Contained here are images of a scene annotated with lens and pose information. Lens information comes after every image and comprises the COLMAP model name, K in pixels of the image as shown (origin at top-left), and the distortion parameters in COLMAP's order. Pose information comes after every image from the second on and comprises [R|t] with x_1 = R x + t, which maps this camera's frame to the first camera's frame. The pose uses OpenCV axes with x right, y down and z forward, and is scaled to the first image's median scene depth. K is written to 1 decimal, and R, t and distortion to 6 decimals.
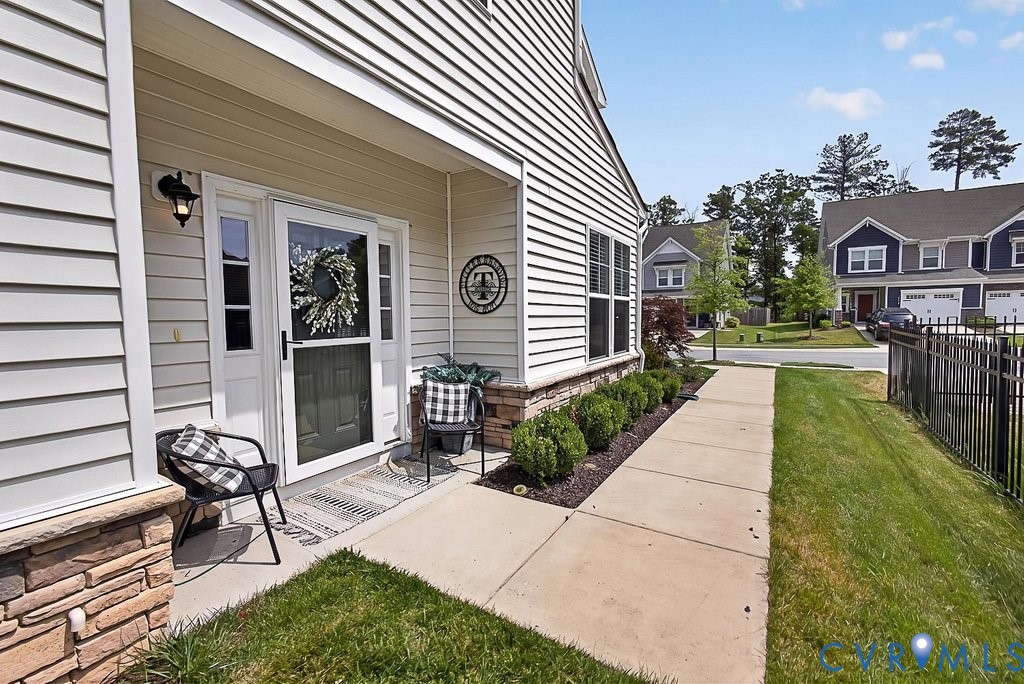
lens RADIAL K [[456.5, 0, 504.8], [0, 456.5, 335.8], [0, 0, 1]] dist [-0.002689, 0.001124]
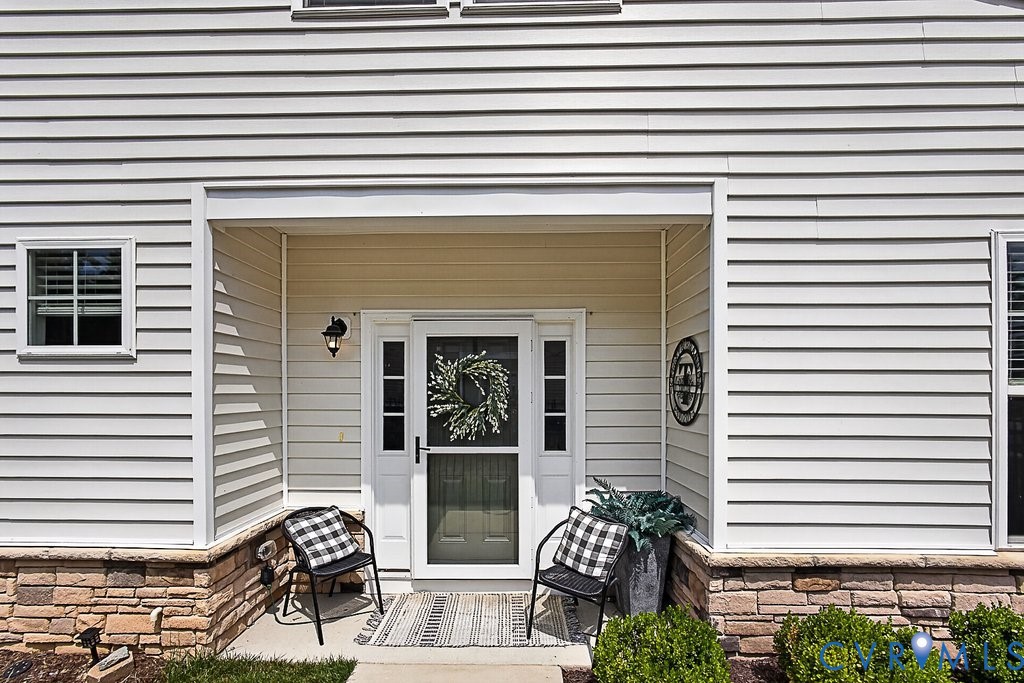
lens RADIAL K [[456.5, 0, 487.8], [0, 456.5, 392.3], [0, 0, 1]] dist [-0.002689, 0.001124]
pose [[0.493274, 0.003197, -0.869868, 0.455362], [-0.040416, 0.998998, -0.019248, -0.084911], [0.868935, 0.044651, 0.492908, 0.489358]]
